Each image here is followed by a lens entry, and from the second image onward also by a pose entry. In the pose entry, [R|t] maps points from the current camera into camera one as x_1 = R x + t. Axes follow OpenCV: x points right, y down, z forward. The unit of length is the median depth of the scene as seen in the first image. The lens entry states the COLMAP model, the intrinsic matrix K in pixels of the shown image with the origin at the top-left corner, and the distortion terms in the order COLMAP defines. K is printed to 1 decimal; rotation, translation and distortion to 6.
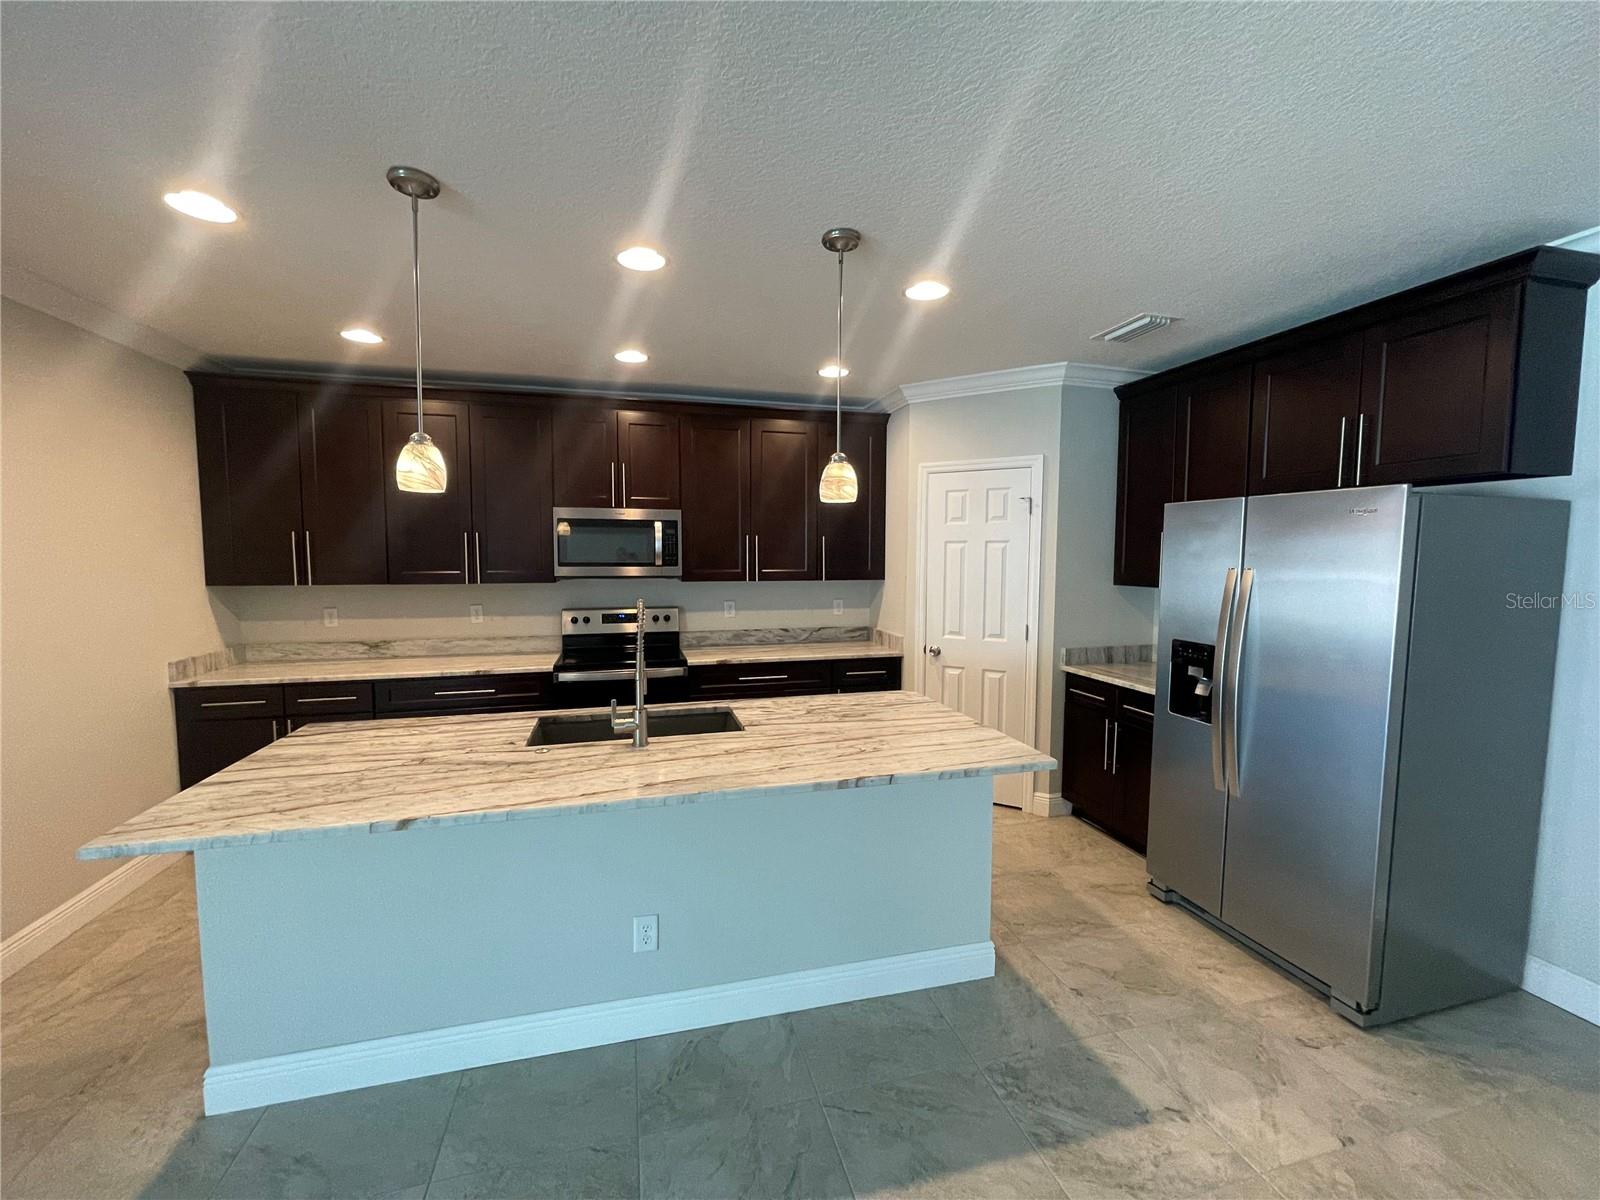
lens RADIAL K [[646.5, 0, 790.4], [0, 646.5, 598.7], [0, 0, 1]] dist [-0.000639, 0.000013]
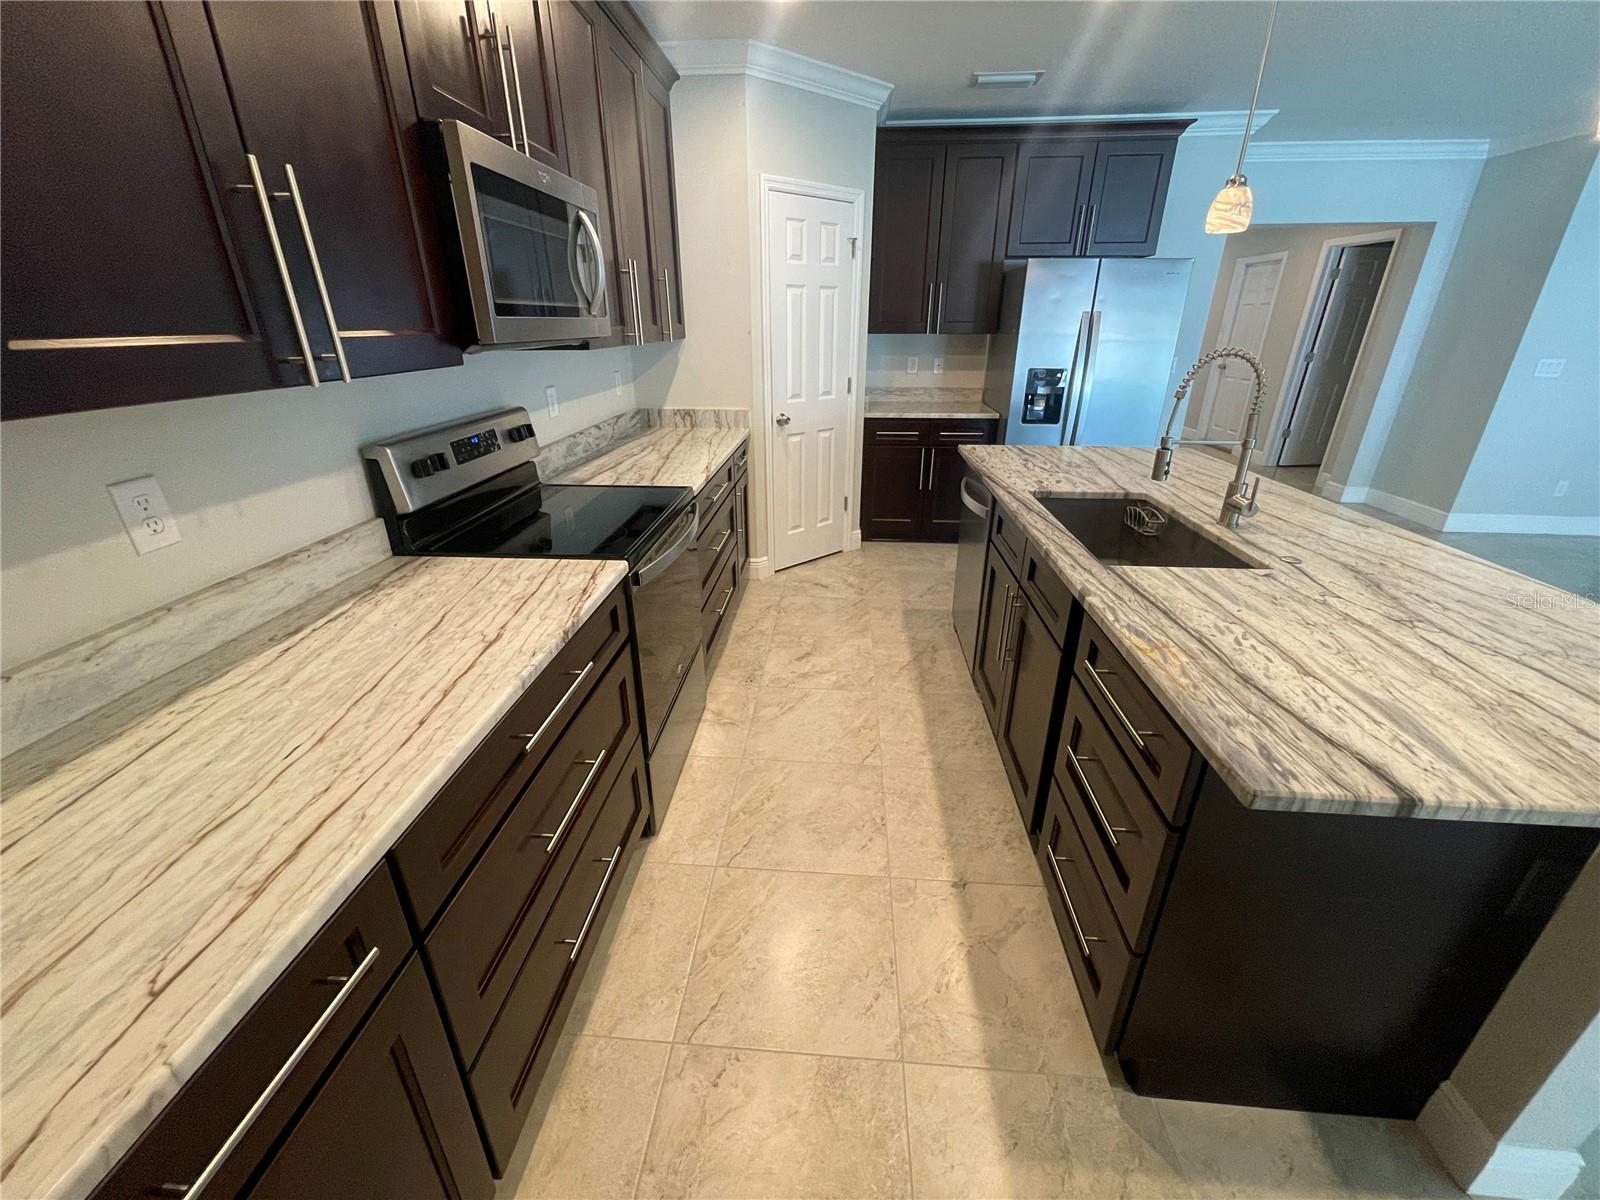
lens RADIAL K [[645.4, 0, 792.9], [0, 645.4, 597.5], [0, 0, 1]] dist [-0.001084, 0.000305]
pose [[0.326396, -0.375866, 0.867289, -0.792996], [0.069854, 0.924622, 0.374424, -0.031527], [-0.942648, -0.061627, 0.328049, 0.824661]]
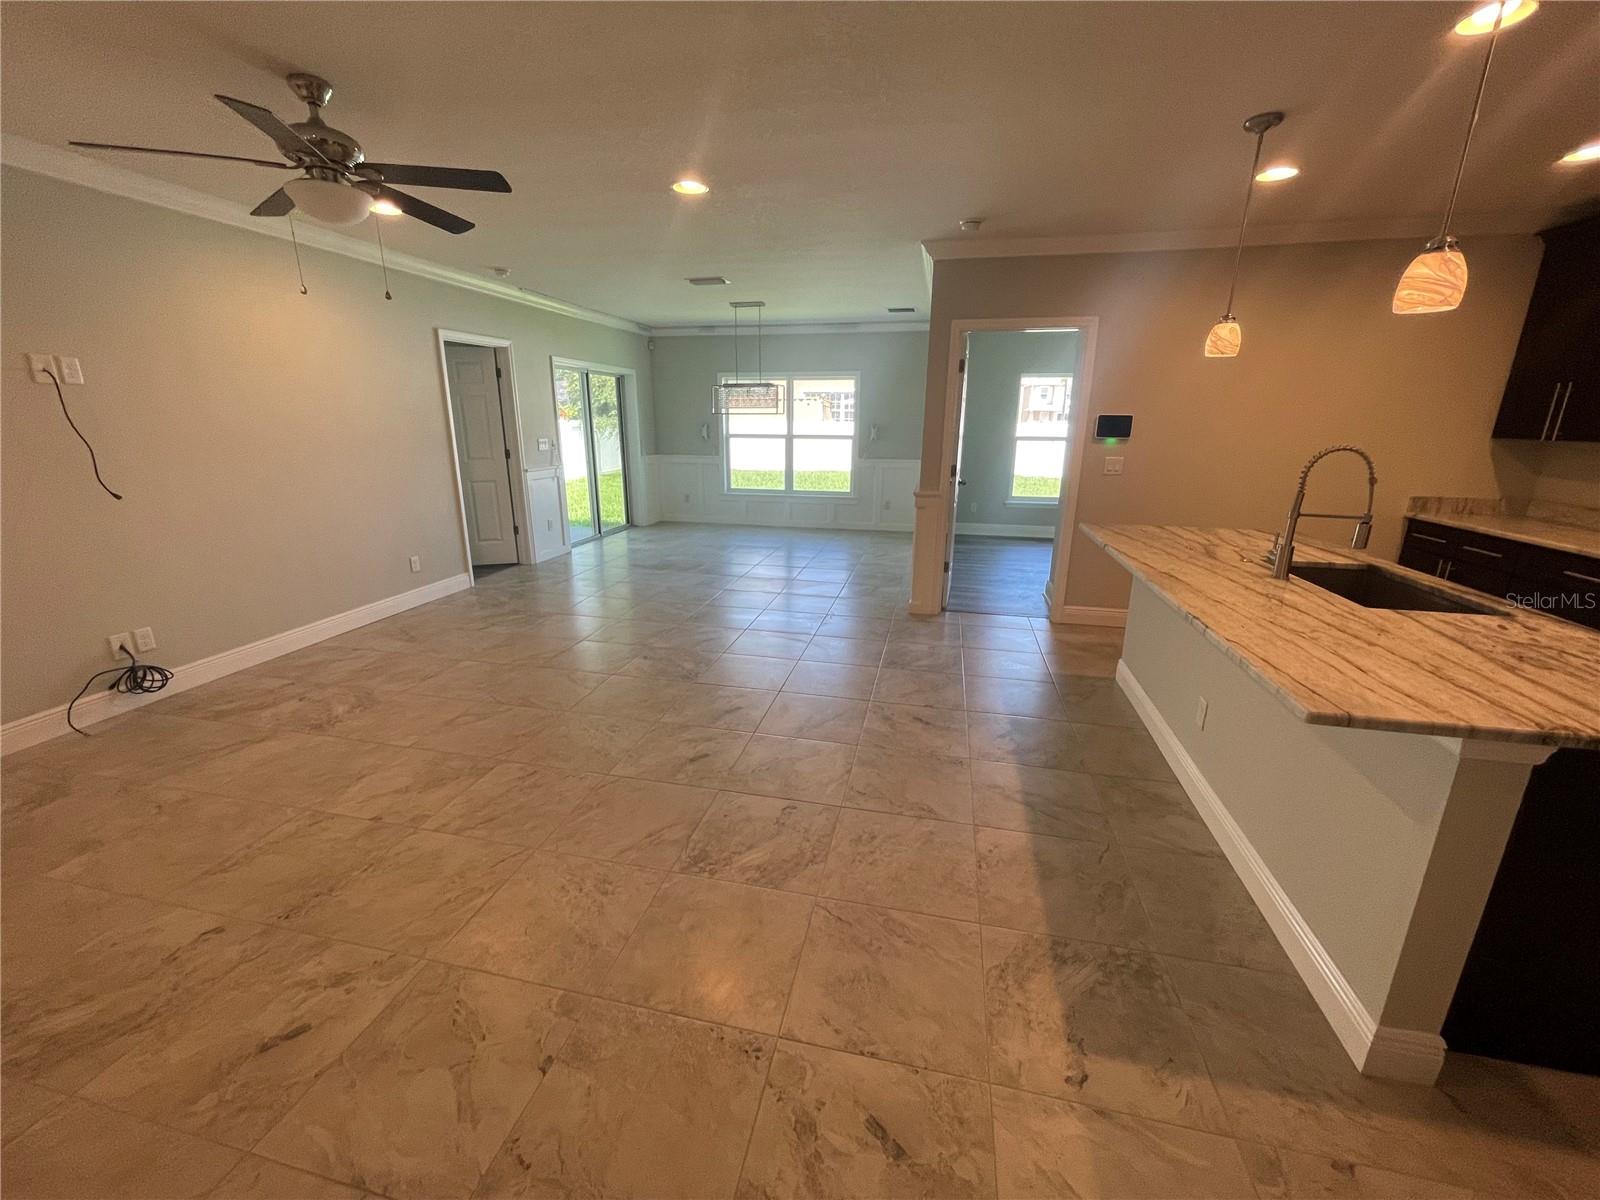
lens RADIAL K [[646.5, 0, 790.4], [0, 646.5, 598.7], [0, 0, 1]] dist [-0.000639, 0.000013]
pose [[-0.462723, 0.236888, -0.854266, 0.715618], [-0.069211, 0.951042, 0.301213, -0.008749], [0.883797, 0.198502, -0.423674, 0.483468]]
